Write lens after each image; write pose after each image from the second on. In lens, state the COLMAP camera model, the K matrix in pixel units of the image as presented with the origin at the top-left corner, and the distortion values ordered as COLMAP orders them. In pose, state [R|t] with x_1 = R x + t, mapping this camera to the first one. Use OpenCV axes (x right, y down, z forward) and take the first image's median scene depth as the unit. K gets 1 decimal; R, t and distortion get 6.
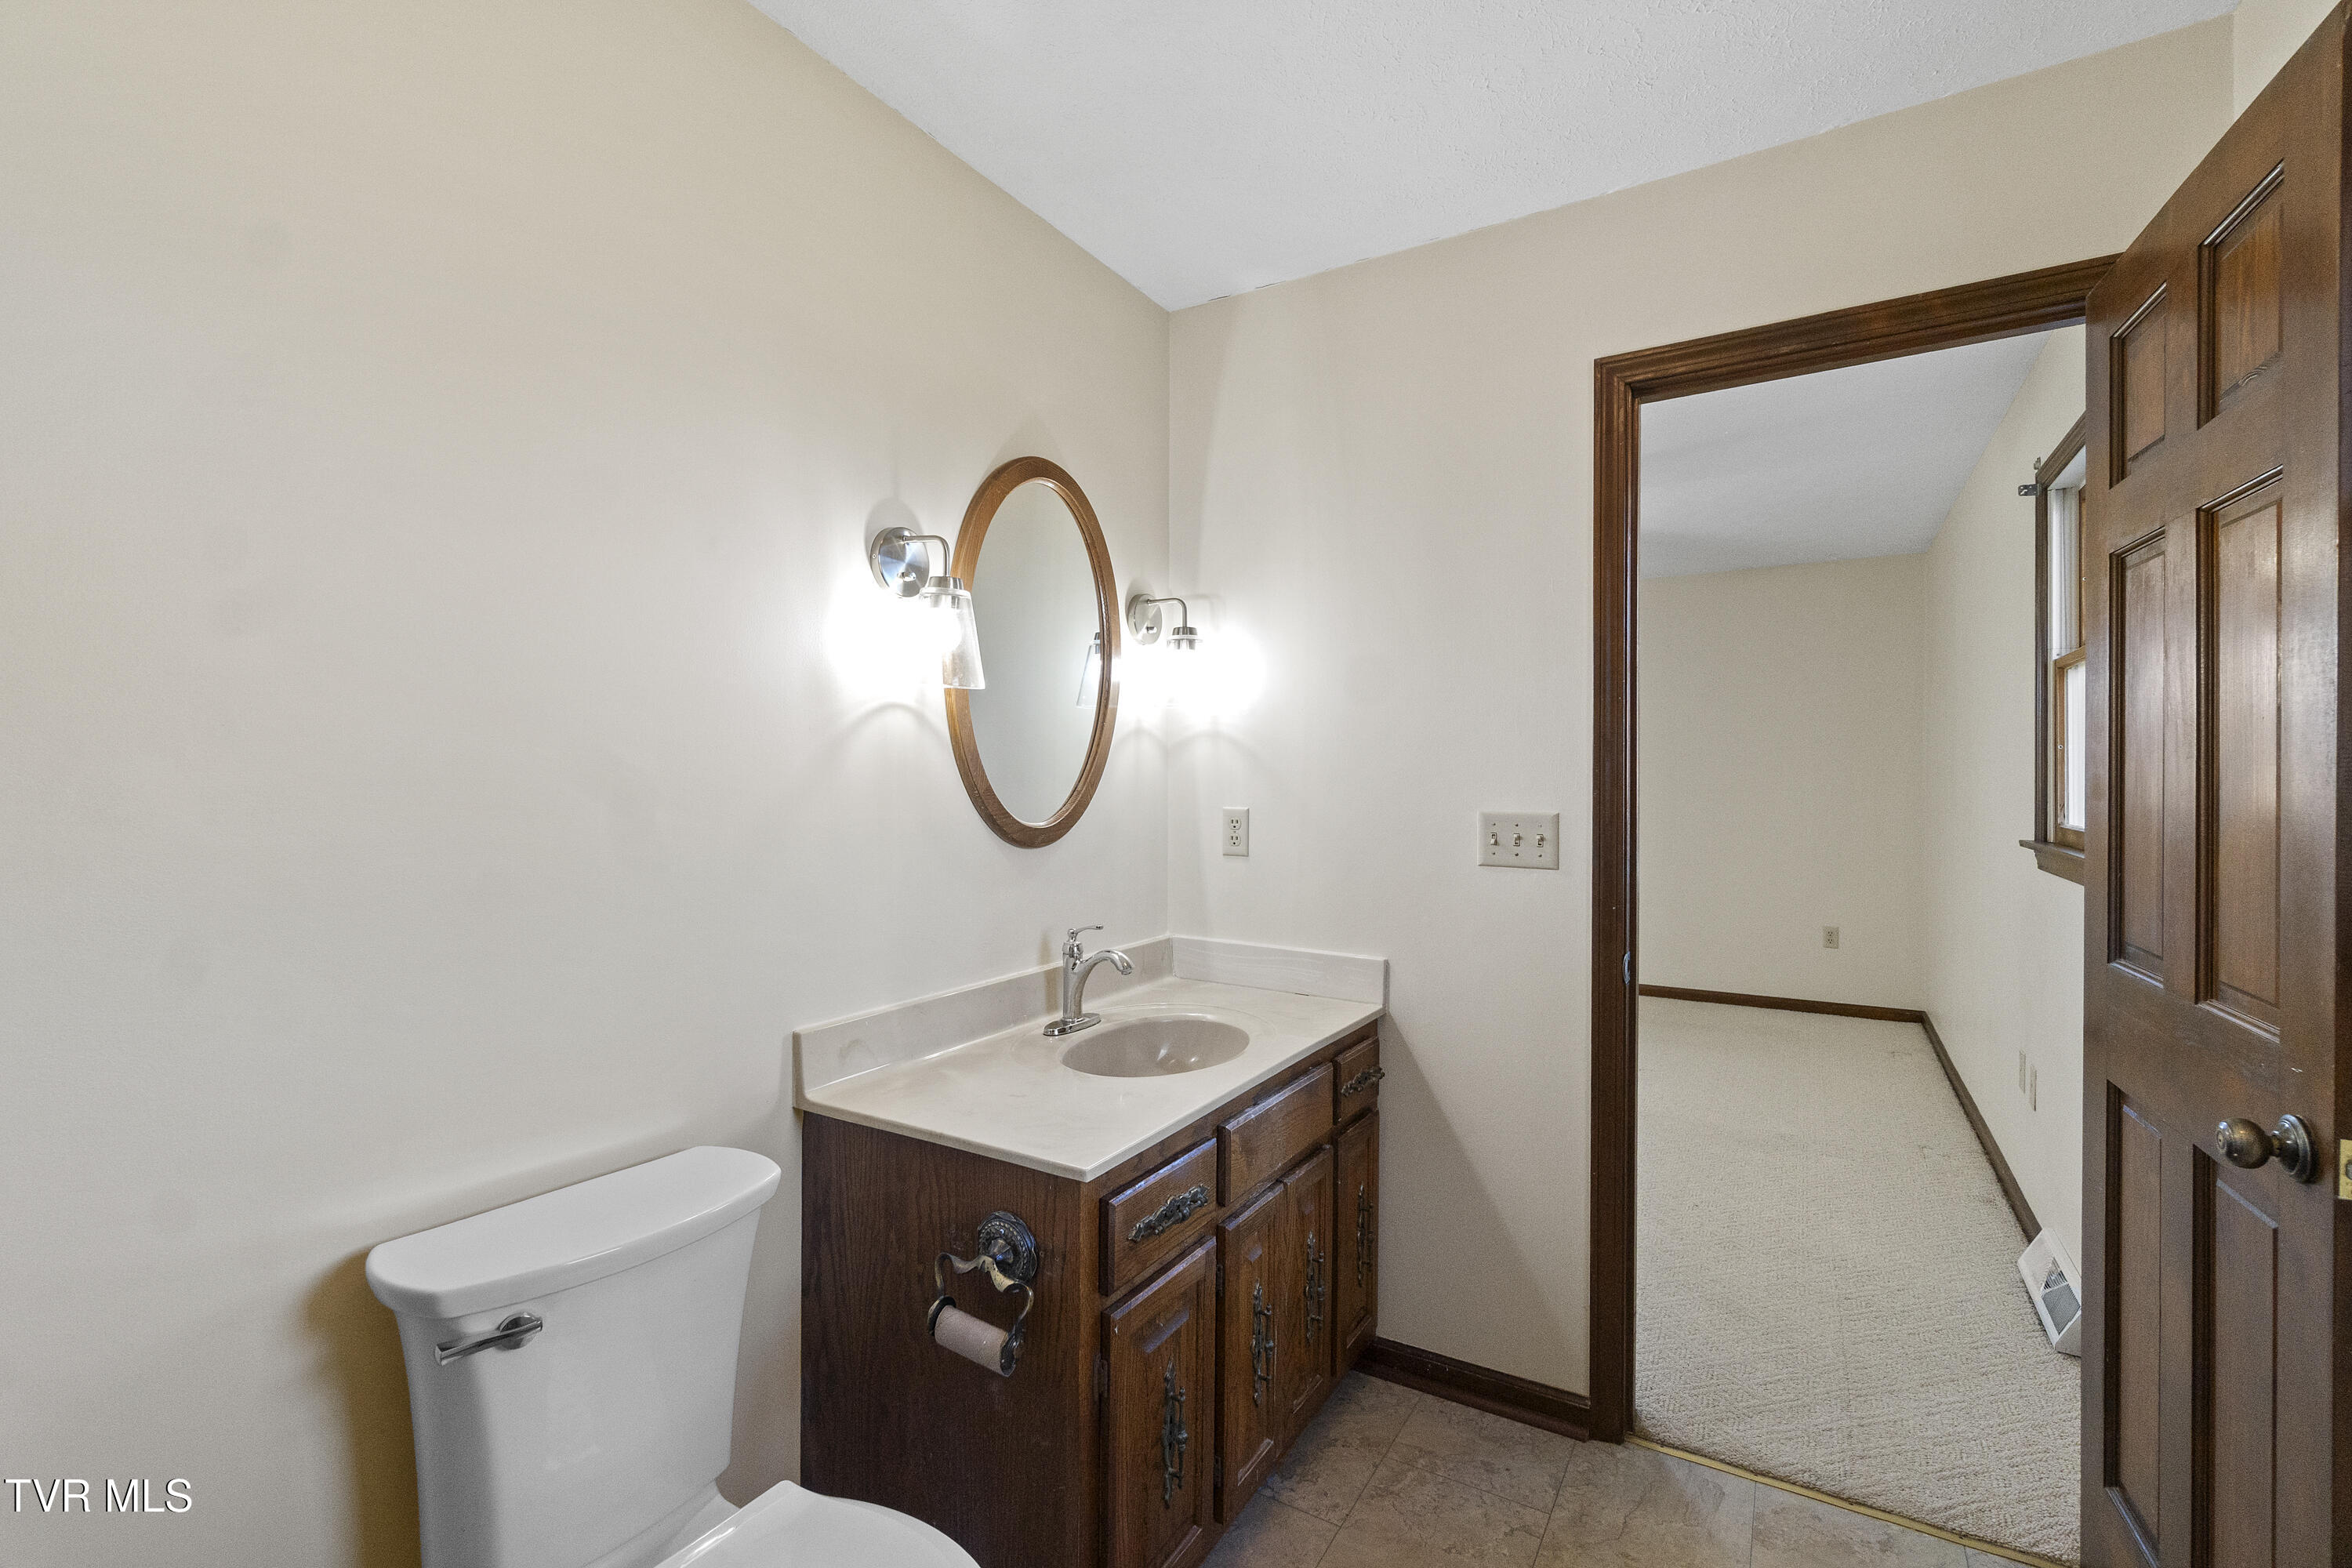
lens RADIAL K [[1028.3, 0, 1168.0], [0, 1028.3, 789.7], [0, 0, 1]] dist [-0.000092, 0.000068]
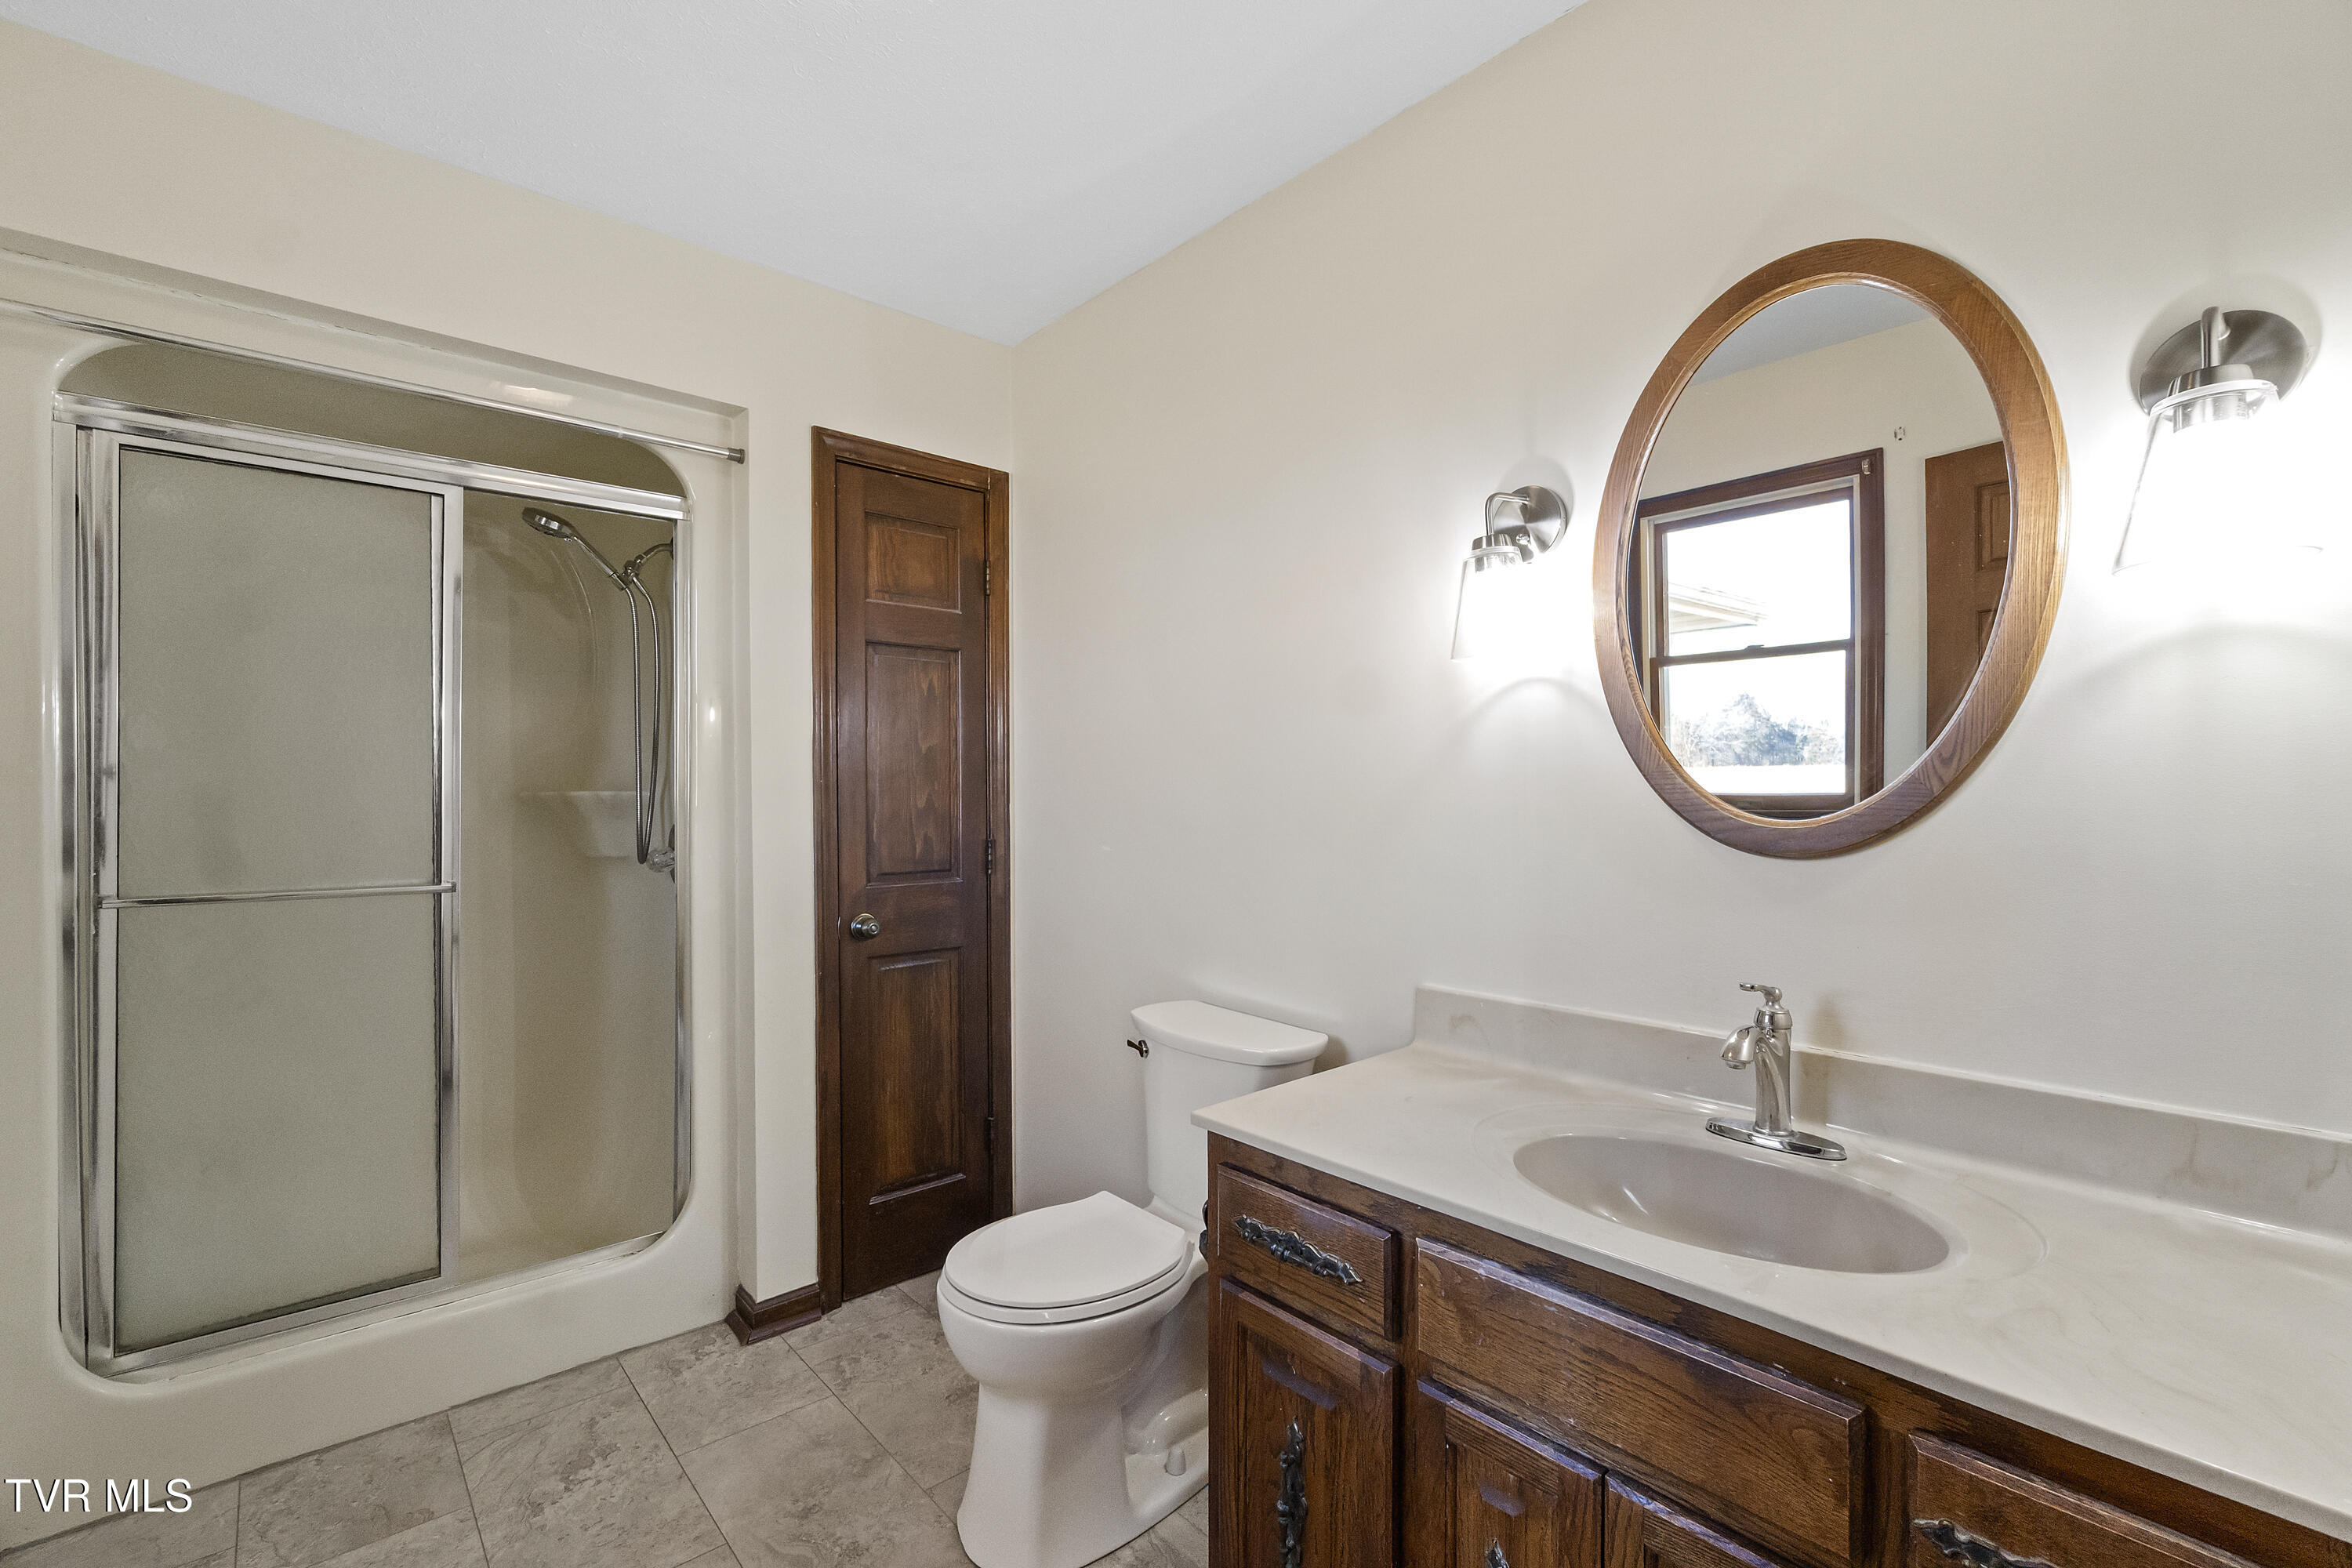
lens RADIAL K [[1028.3, 0, 1168.1], [0, 1028.3, 784.5], [0, 0, 1]] dist [-0.000092, 0.000068]
pose [[-0.296680, -0.000910, -0.954977, 0.756936], [-0.008000, 0.999967, 0.001532, 0.014066], [0.954943, 0.008094, -0.296677, 1.005487]]
